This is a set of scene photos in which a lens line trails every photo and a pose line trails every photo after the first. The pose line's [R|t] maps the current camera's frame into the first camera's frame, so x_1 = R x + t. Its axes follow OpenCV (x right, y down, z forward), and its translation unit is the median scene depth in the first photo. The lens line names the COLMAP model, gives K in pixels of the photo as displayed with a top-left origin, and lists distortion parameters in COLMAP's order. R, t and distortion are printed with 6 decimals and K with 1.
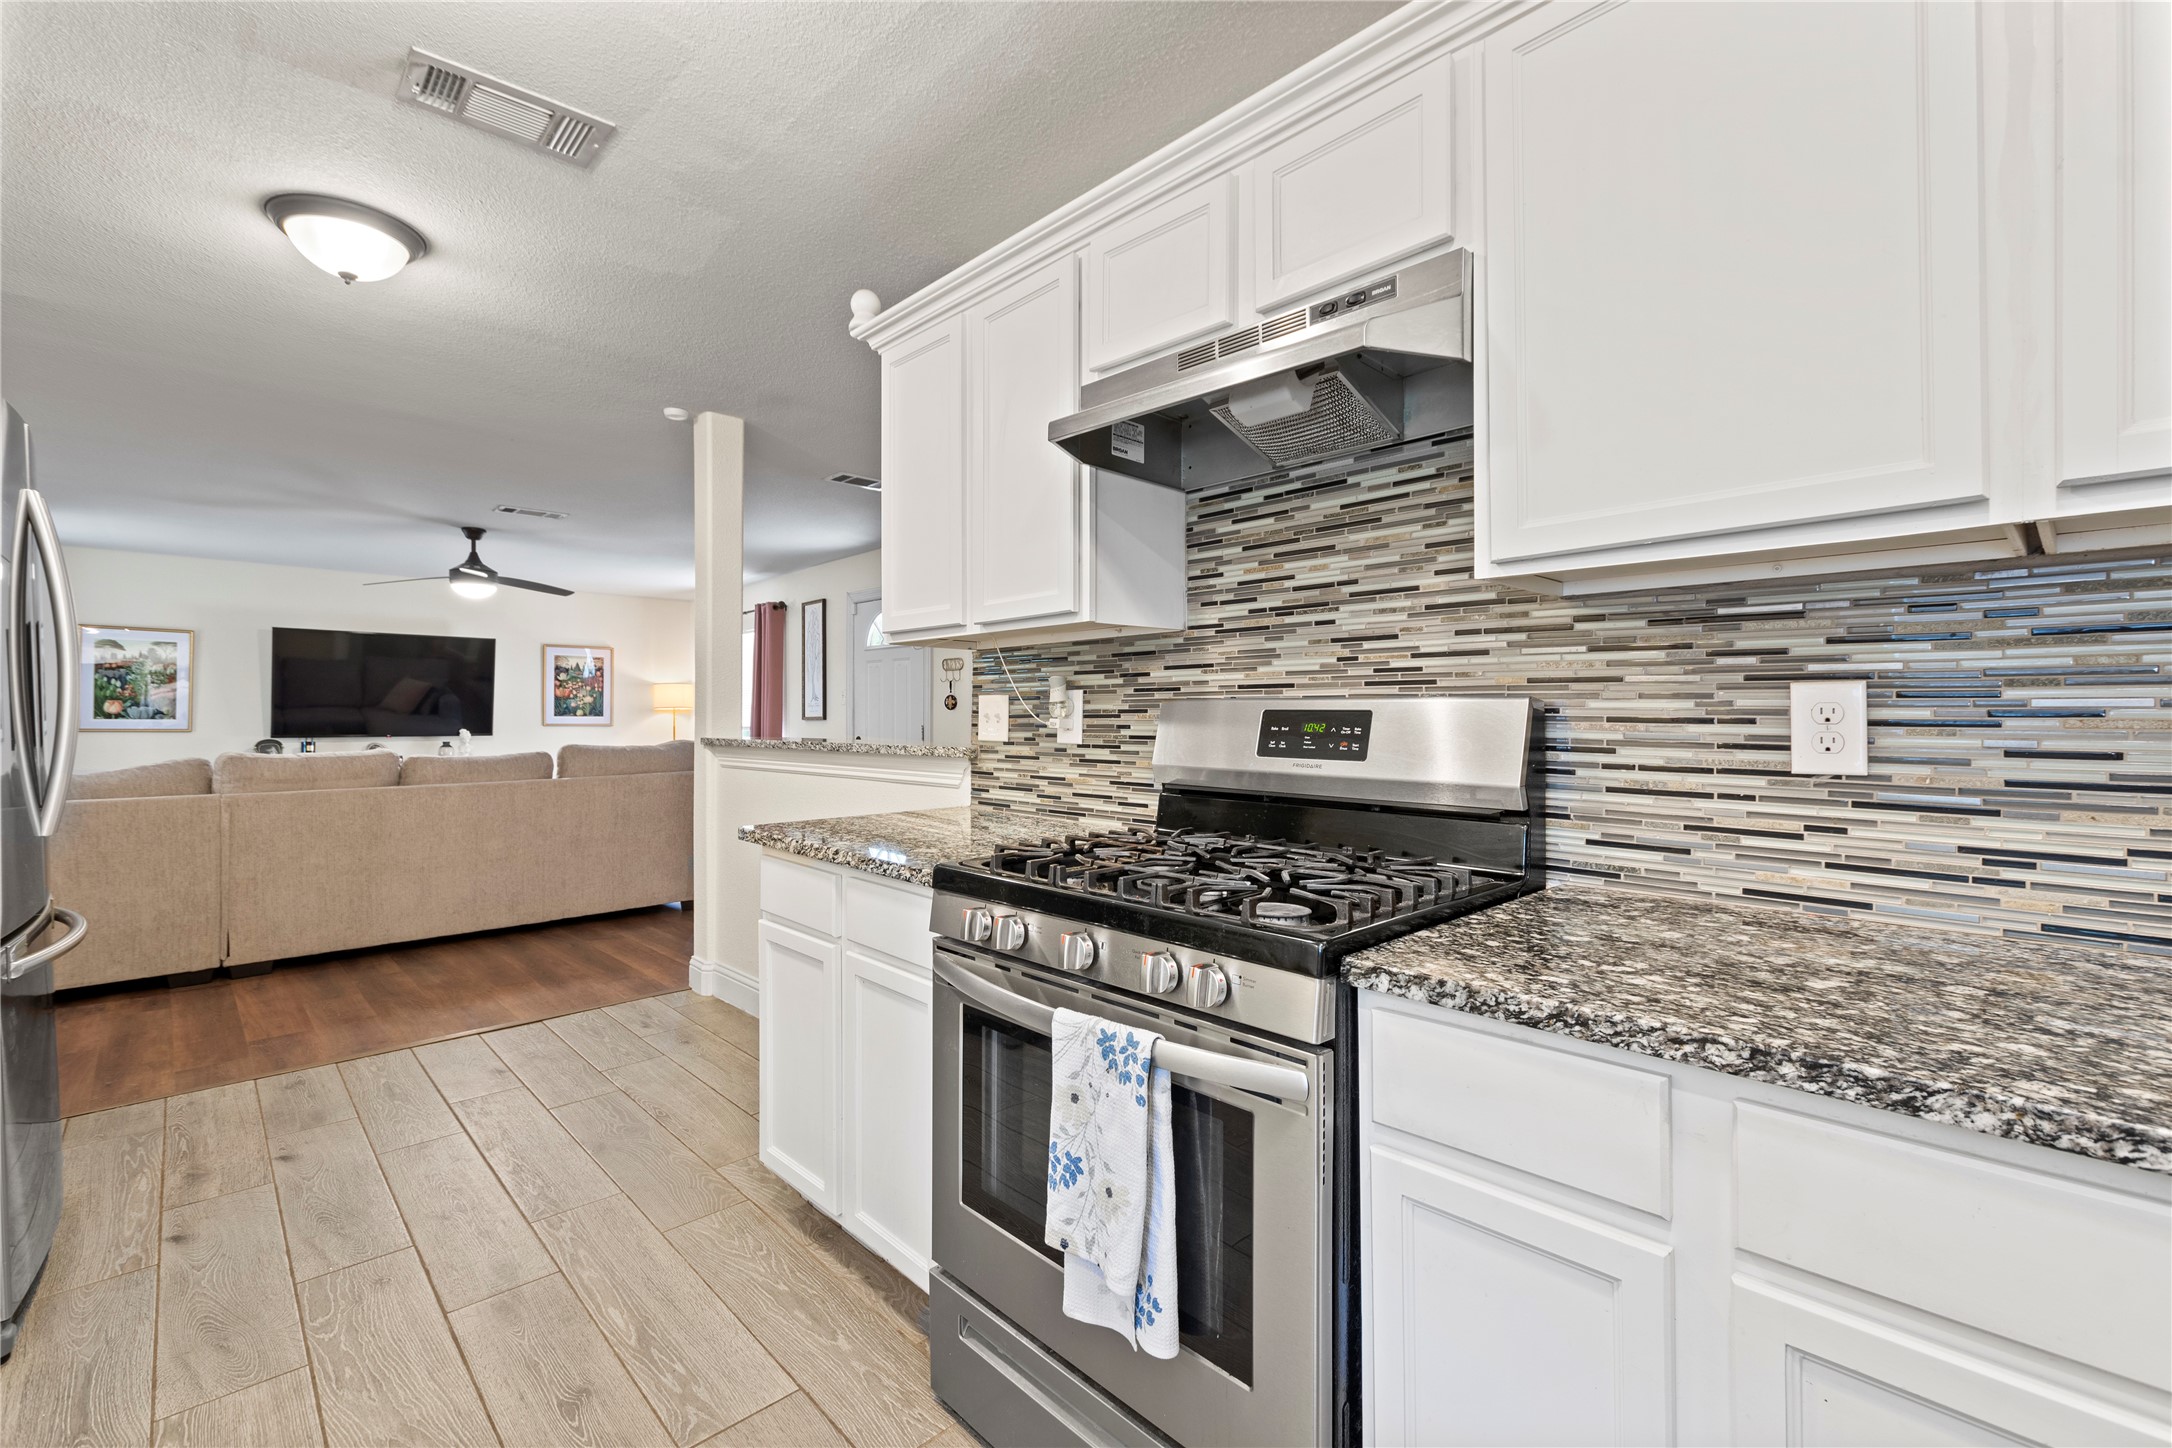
lens RADIAL K [[942.6, 0, 1092.6], [0, 942.6, 712.5], [0, 0, 1]] dist [-0.000236, -0.000425]
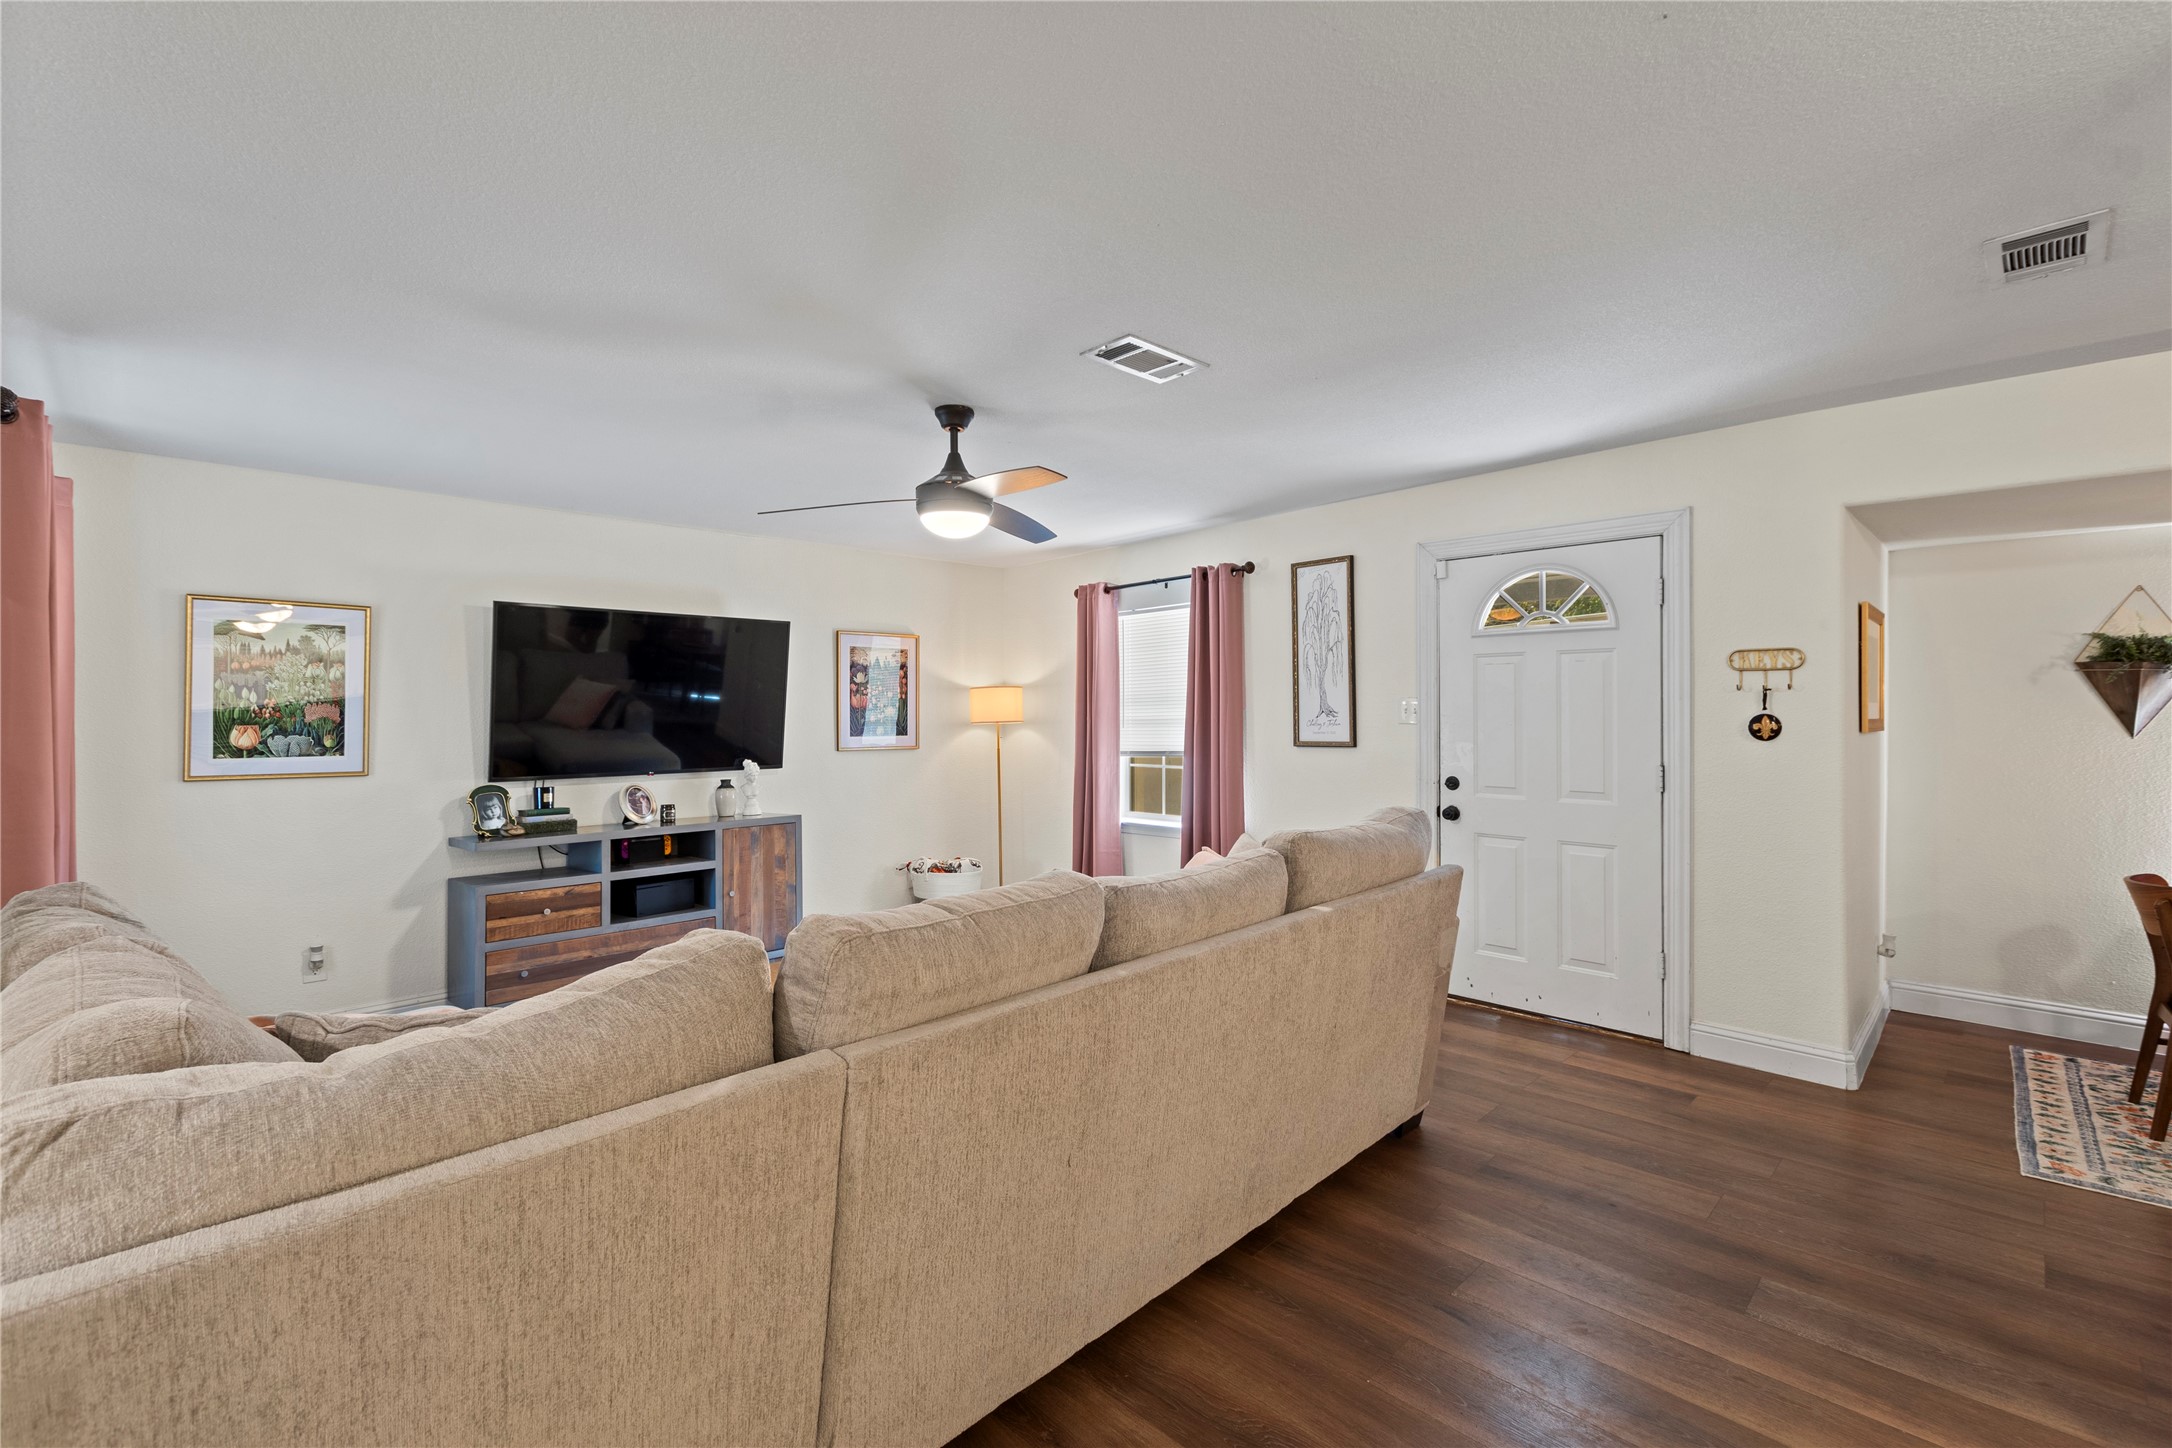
lens RADIAL K [[942.6, 0, 1092.6], [0, 942.6, 712.5], [0, 0, 1]] dist [-0.000236, -0.000425]
pose [[0.999931, -0.003900, 0.011049, -0.463534], [0.003800, 0.999951, 0.009096, -0.021502], [-0.011084, -0.009053, 0.999898, 0.366448]]
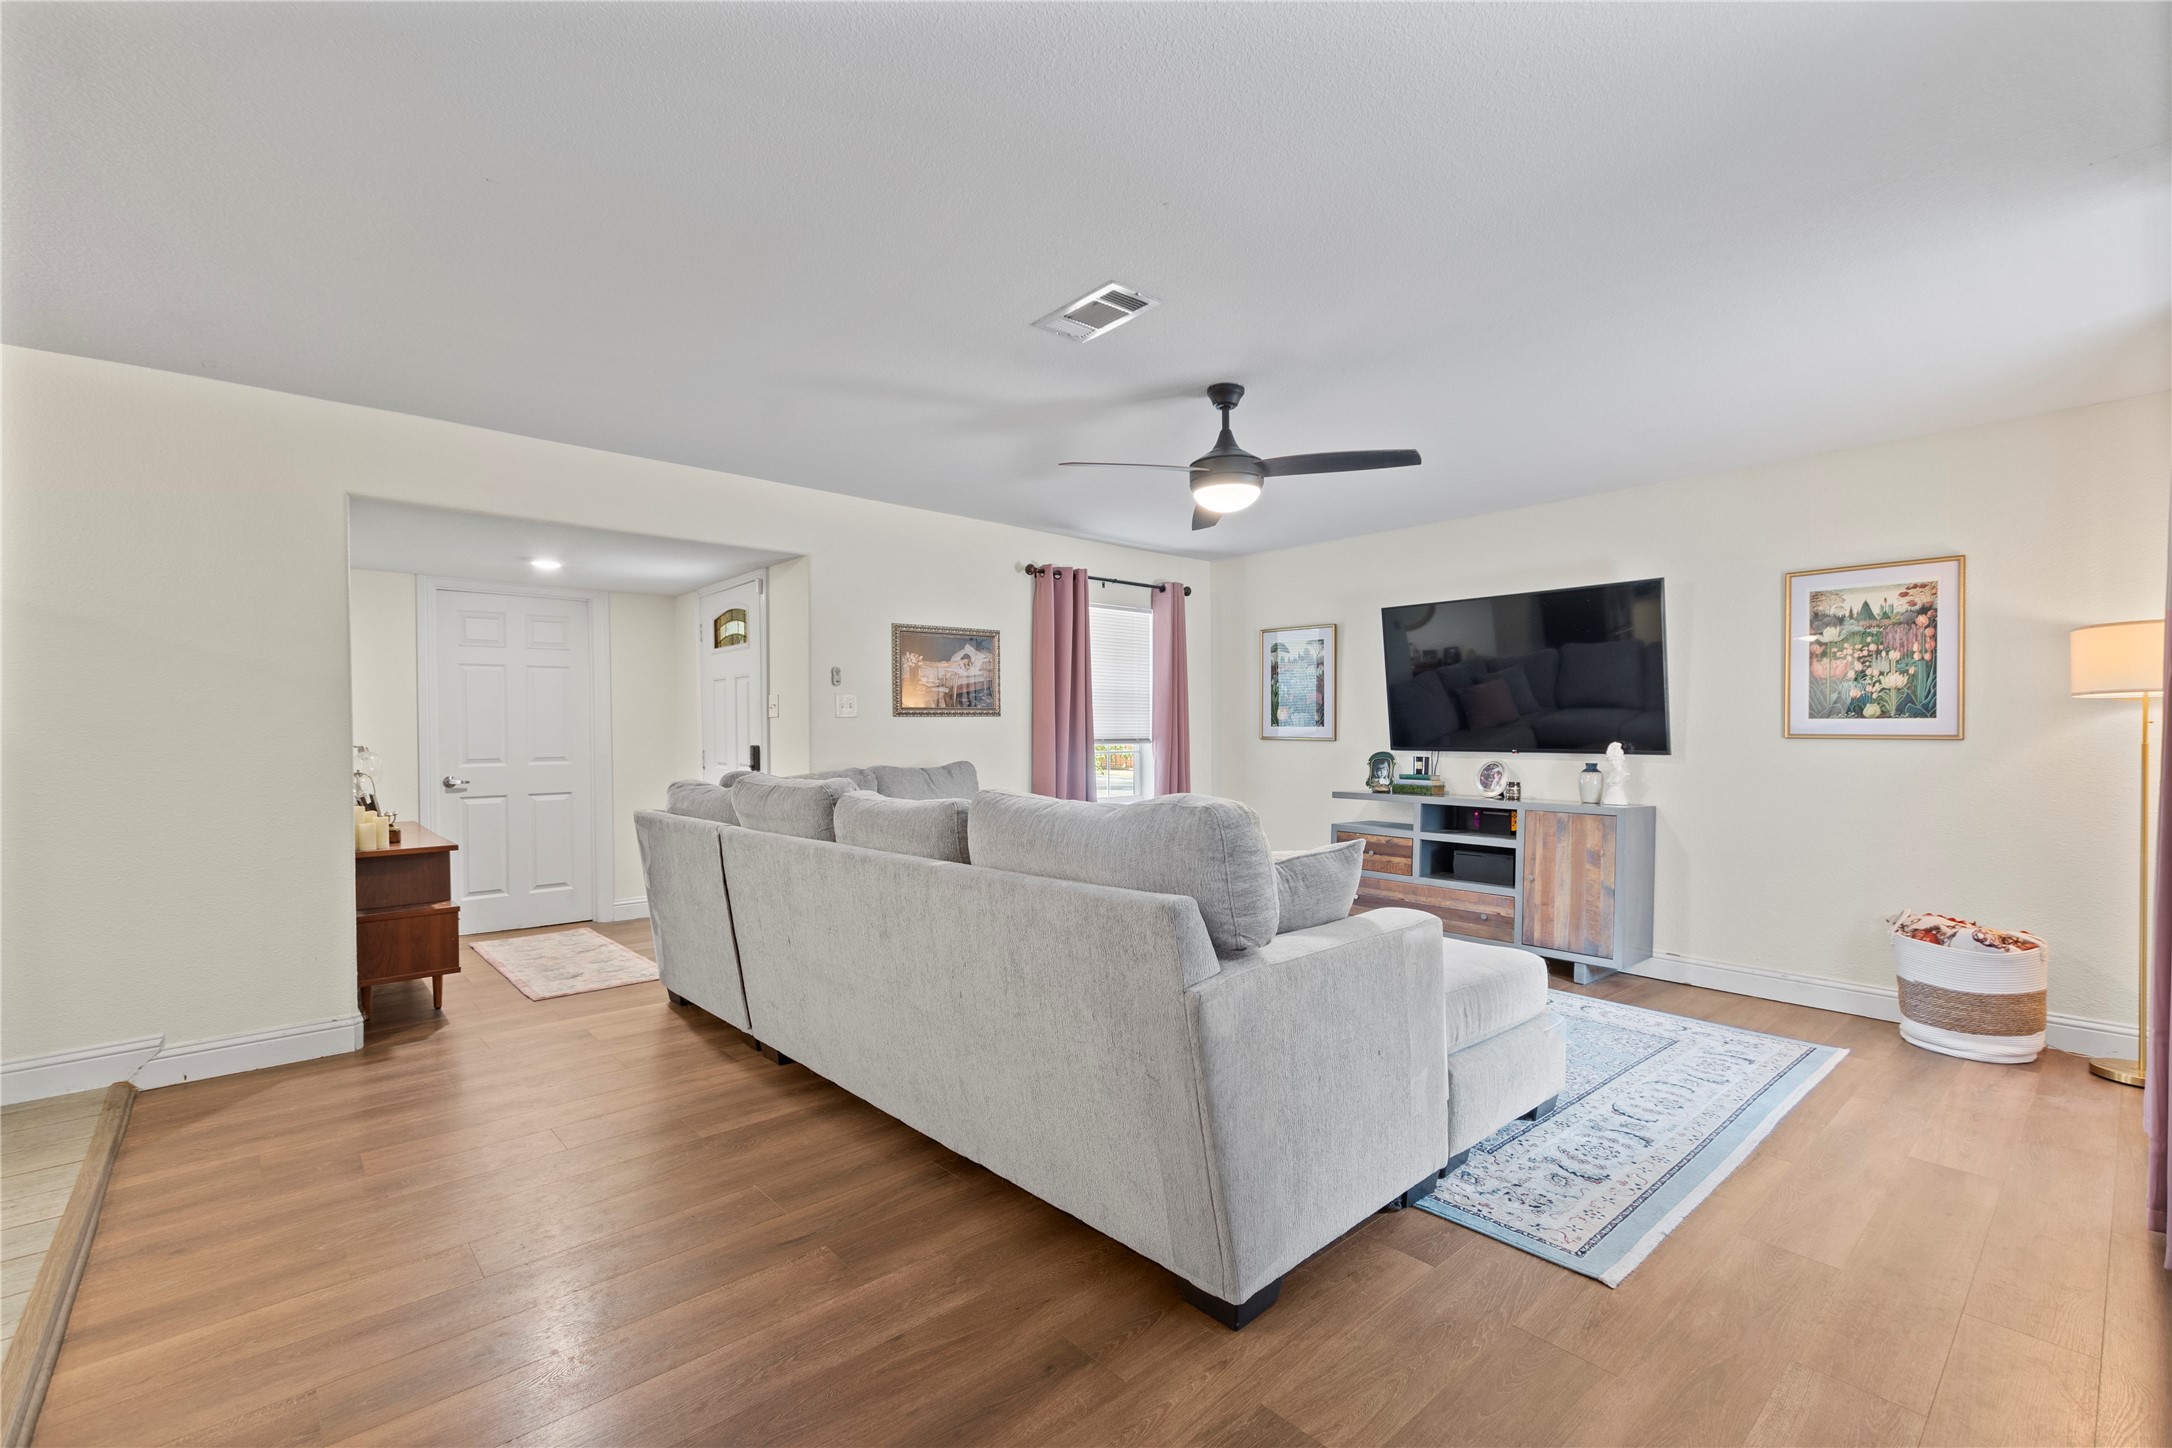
lens RADIAL K [[942.5, 0, 1066.6], [0, 942.5, 733.3], [0, 0, 1]] dist [0.001087, 0.000341]
pose [[-0.066534, 0.007436, -0.997756, -0.071554], [0.012694, 0.999898, 0.006606, 0.004057], [0.997703, -0.012226, -0.066621, 0.747013]]
